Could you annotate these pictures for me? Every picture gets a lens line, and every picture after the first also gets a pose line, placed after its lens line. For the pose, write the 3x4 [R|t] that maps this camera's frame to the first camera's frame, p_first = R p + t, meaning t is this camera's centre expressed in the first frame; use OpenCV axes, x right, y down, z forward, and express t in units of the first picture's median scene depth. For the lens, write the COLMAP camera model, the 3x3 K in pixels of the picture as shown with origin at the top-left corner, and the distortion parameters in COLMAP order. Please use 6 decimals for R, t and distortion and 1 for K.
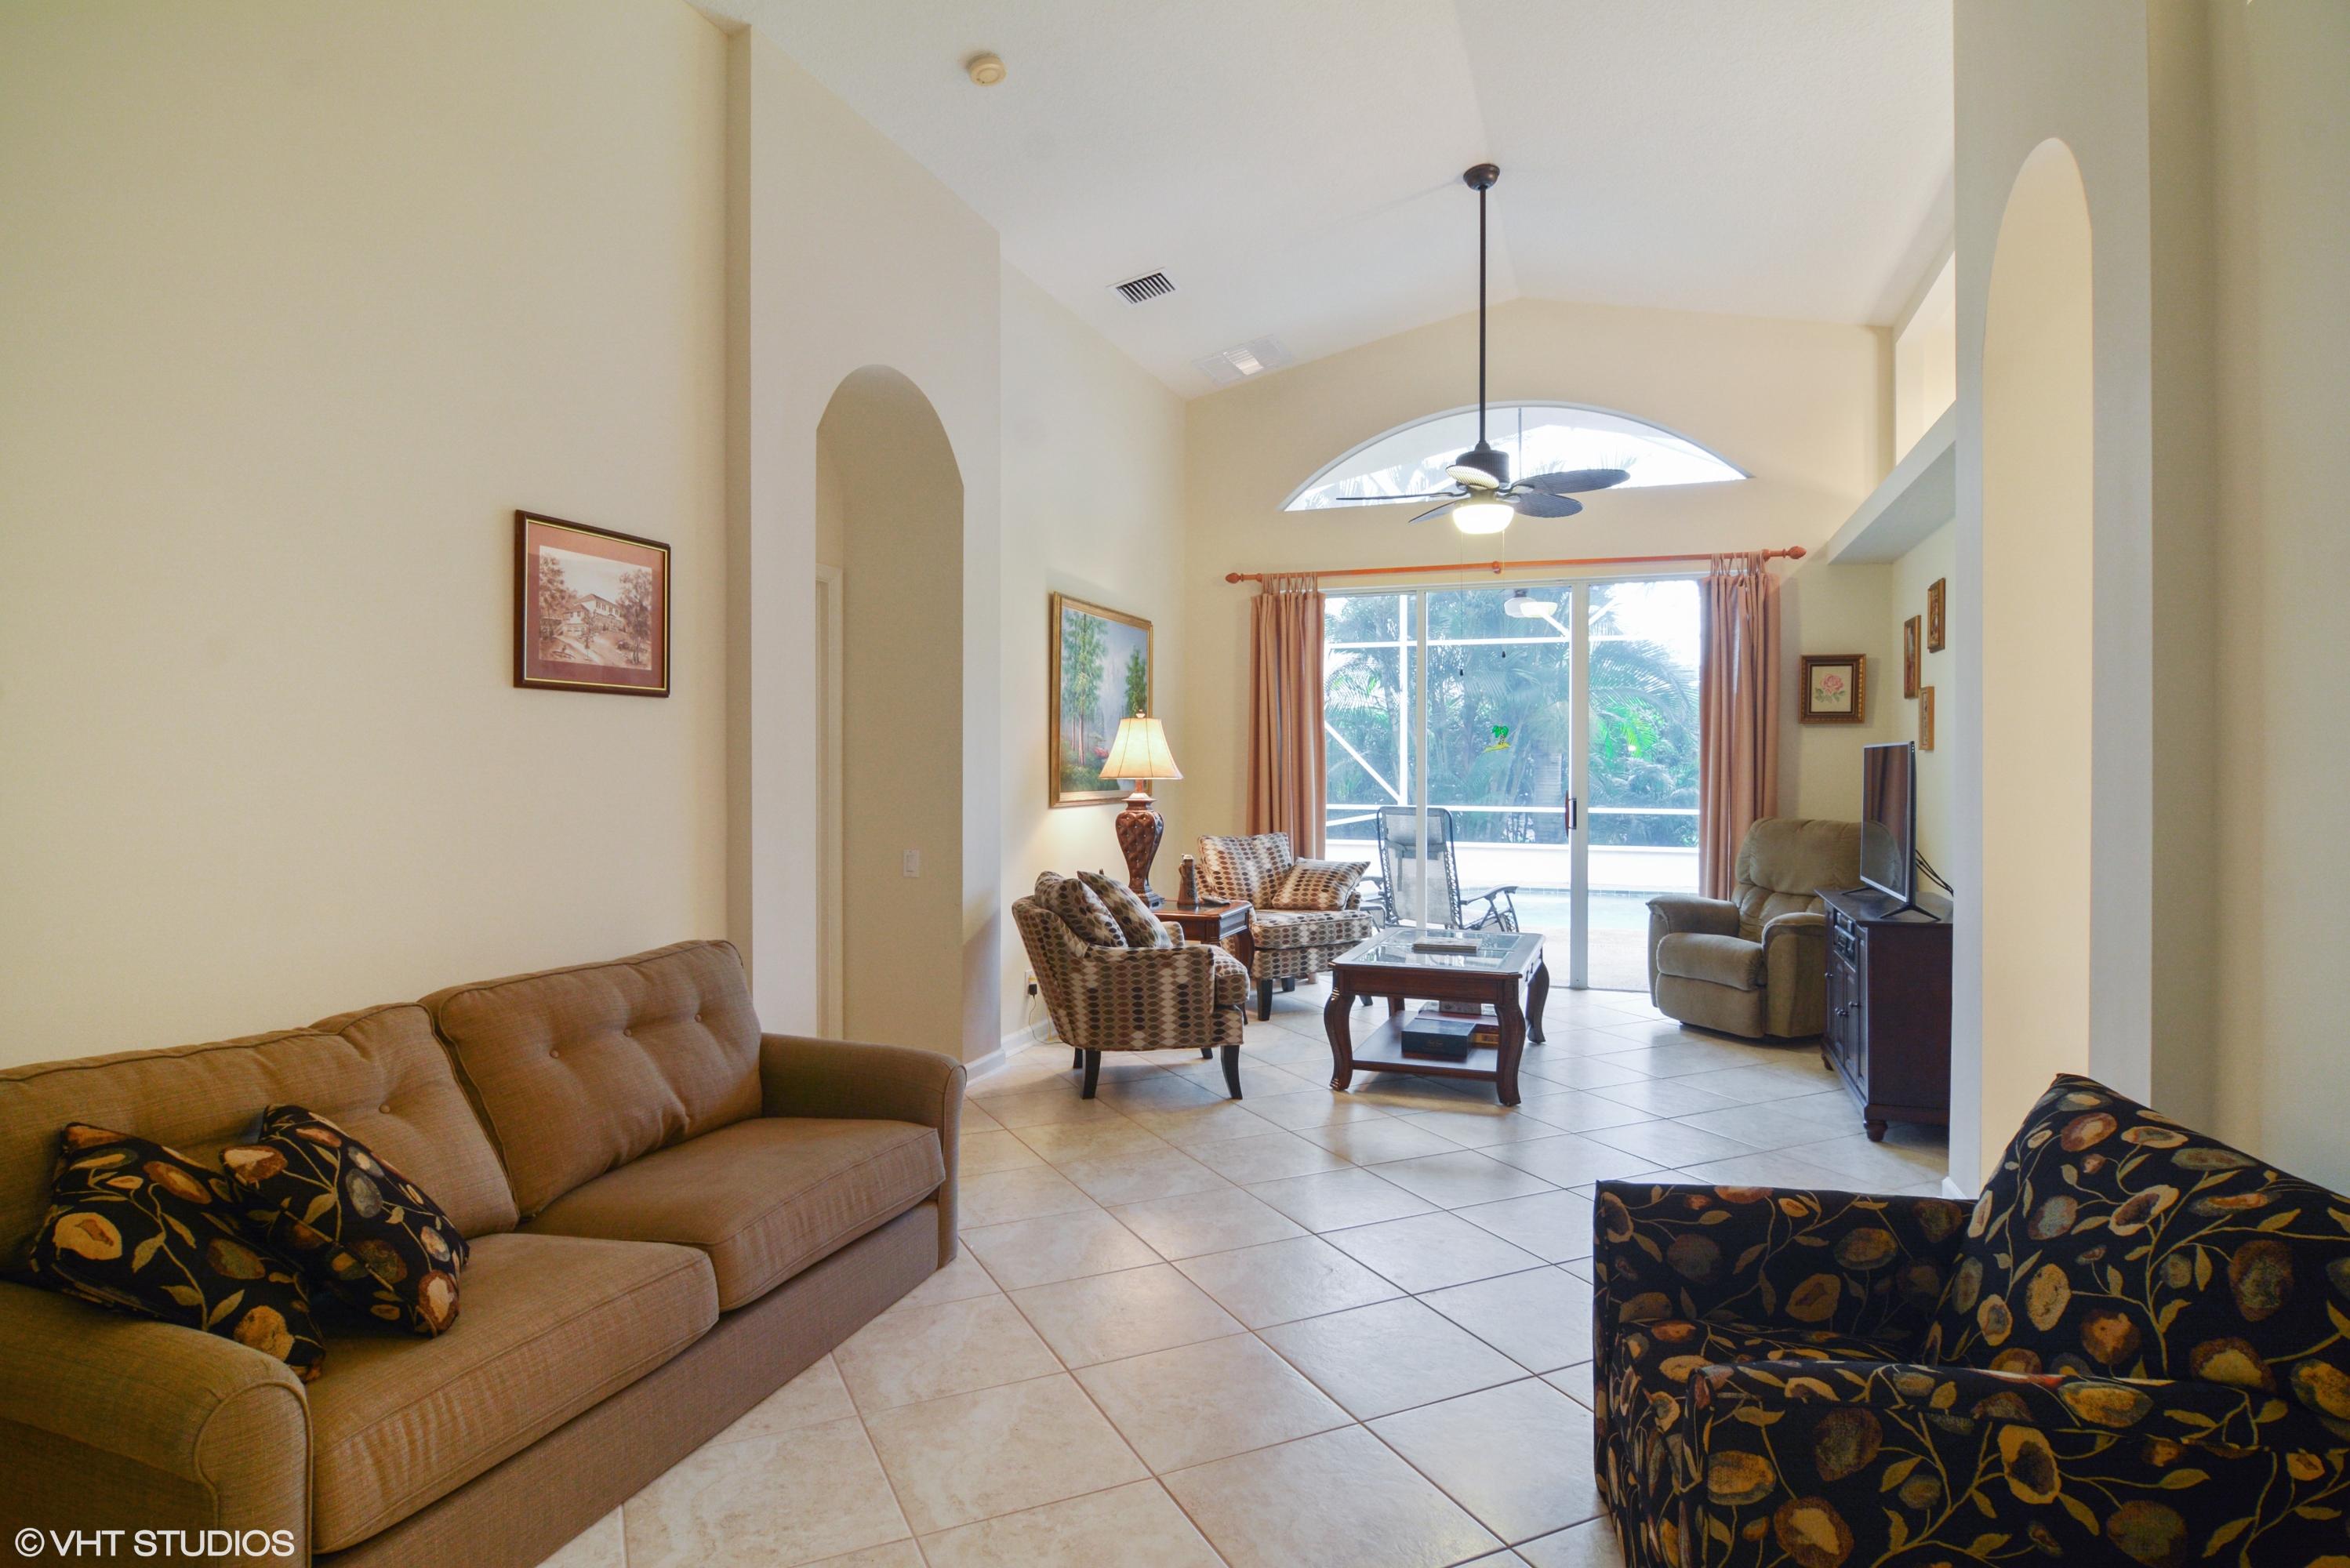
lens RADIAL K [[1269.5, 0, 1176.6], [0, 1269.5, 776.6], [0, 0, 1]] dist [-0.000258, -0.000708]
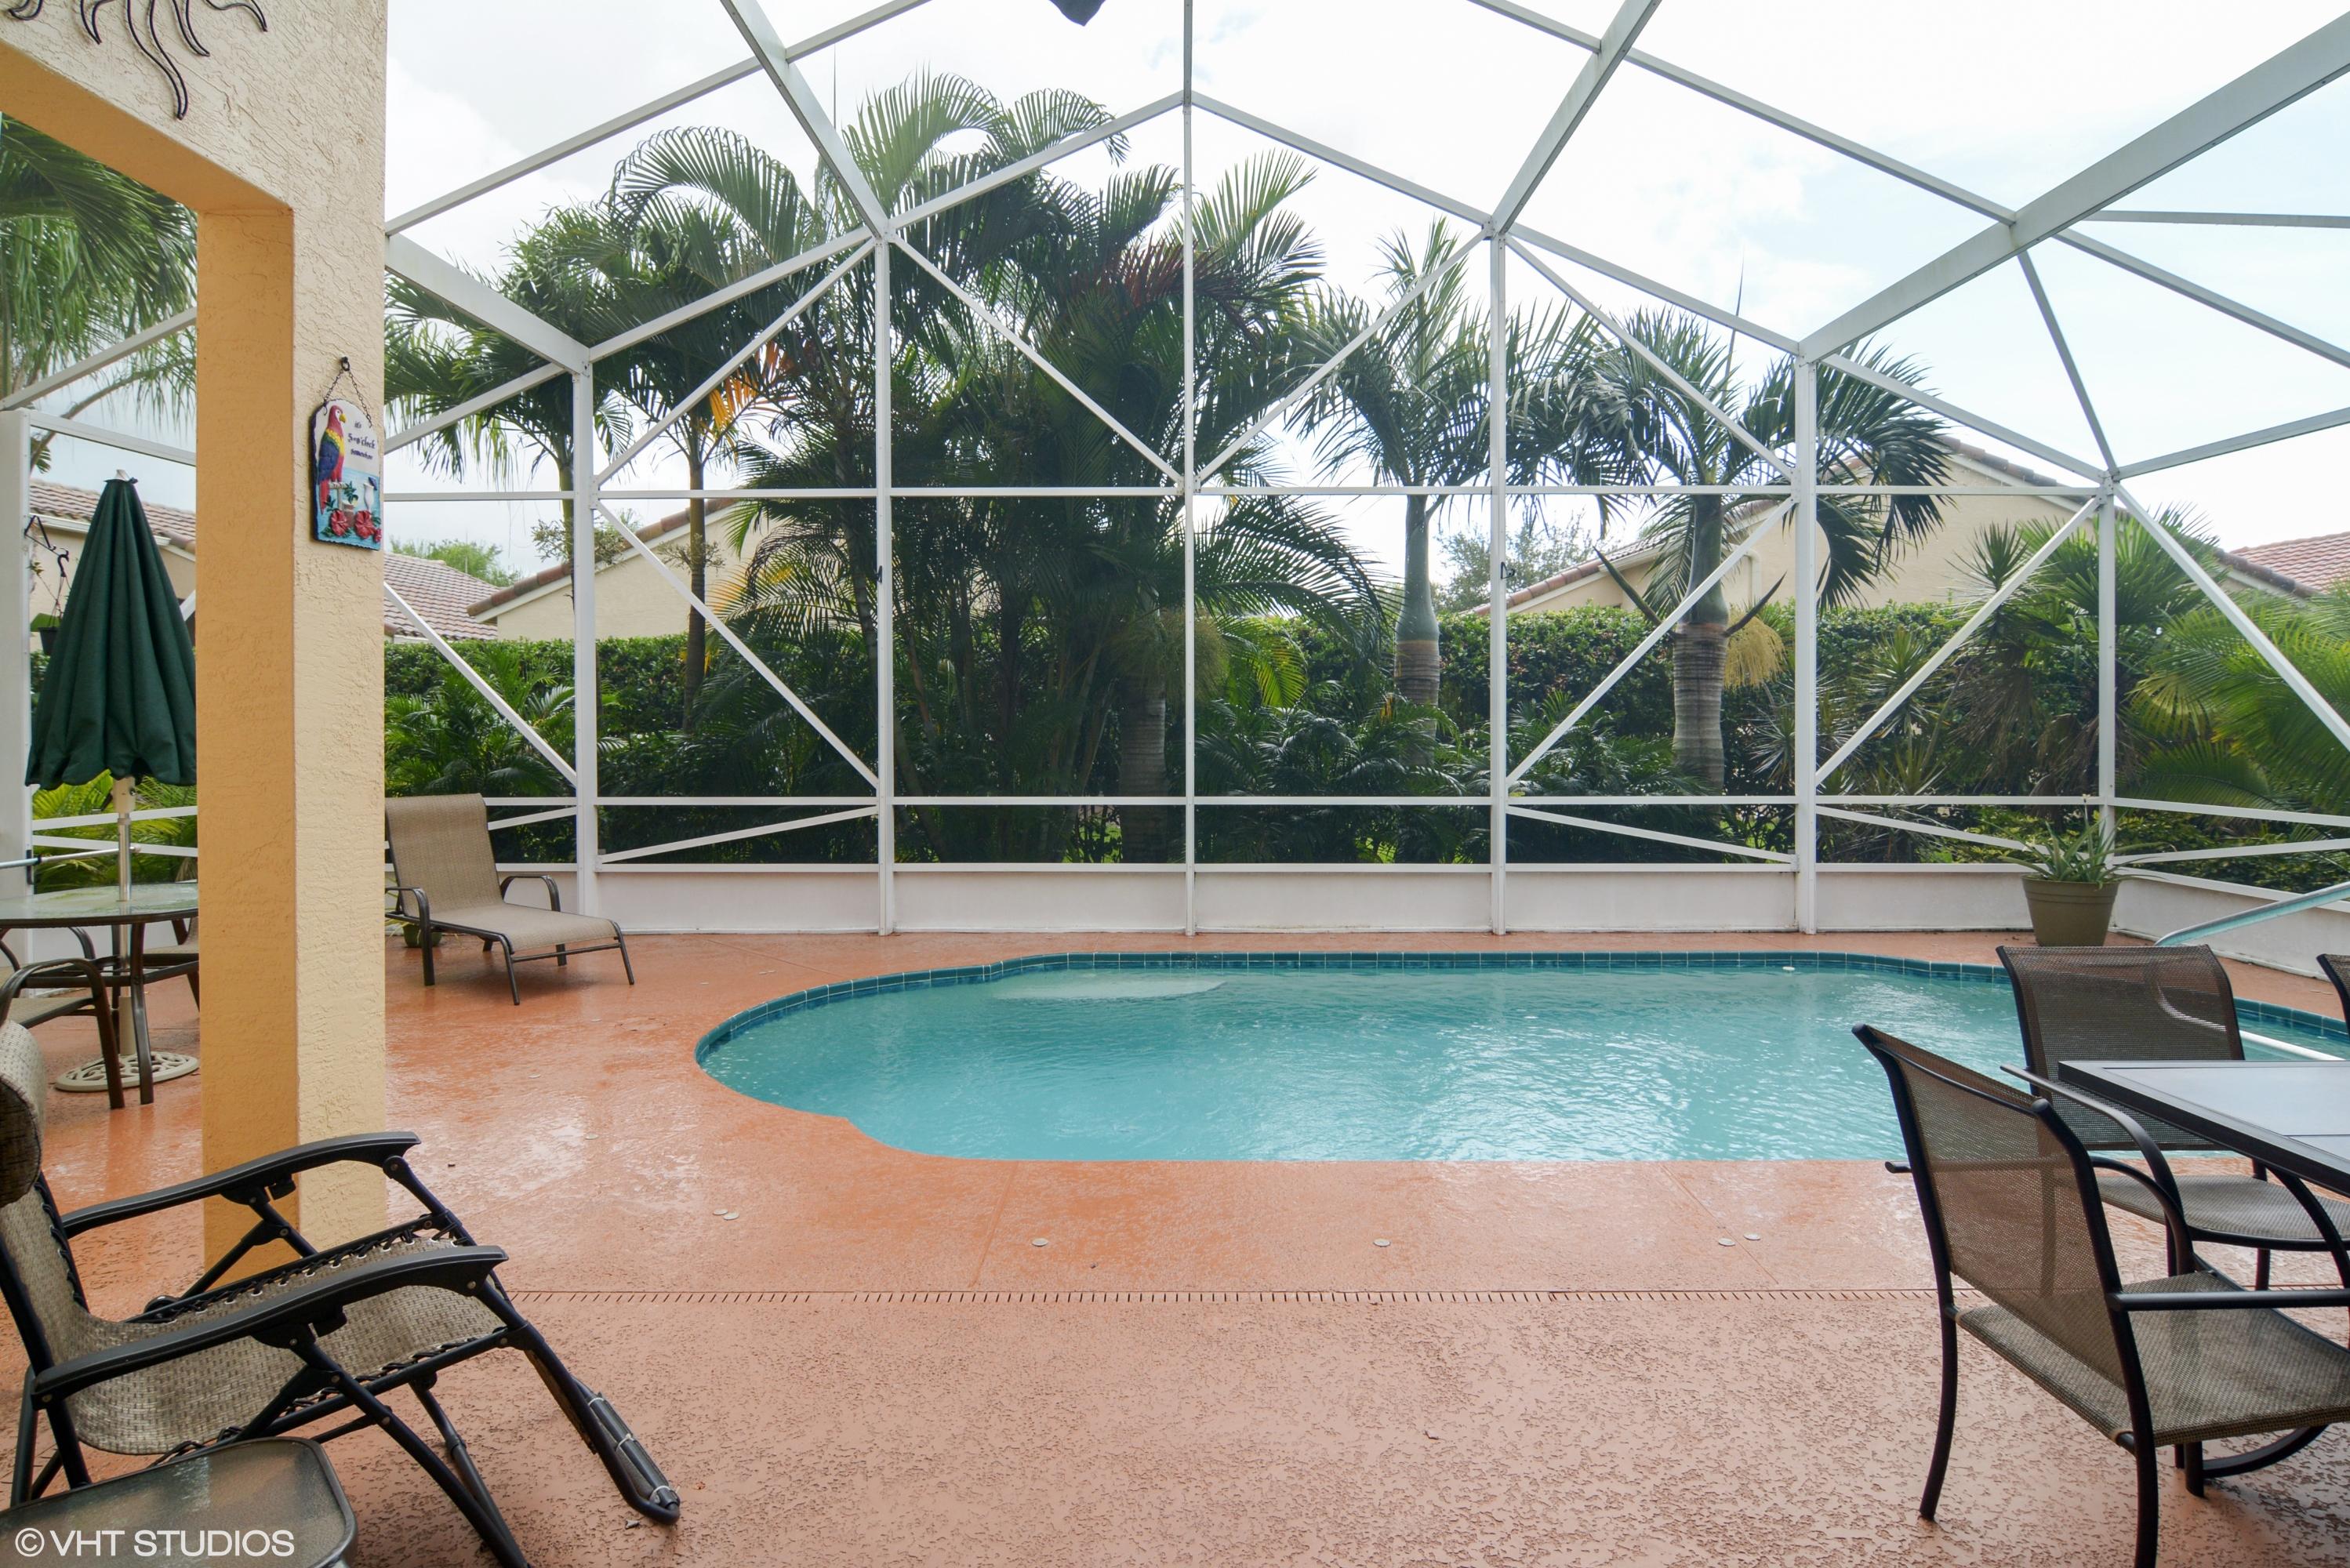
lens RADIAL K [[1269.5, 0, 1170.4], [0, 1269.5, 772.0], [0, 0, 1]] dist [-0.000258, -0.000708]
pose [[0.925236, -0.009473, 0.379275, 0.085972], [0.008143, 0.999954, 0.005111, 0.011041], [-0.379306, -0.001640, 0.925270, 0.459792]]
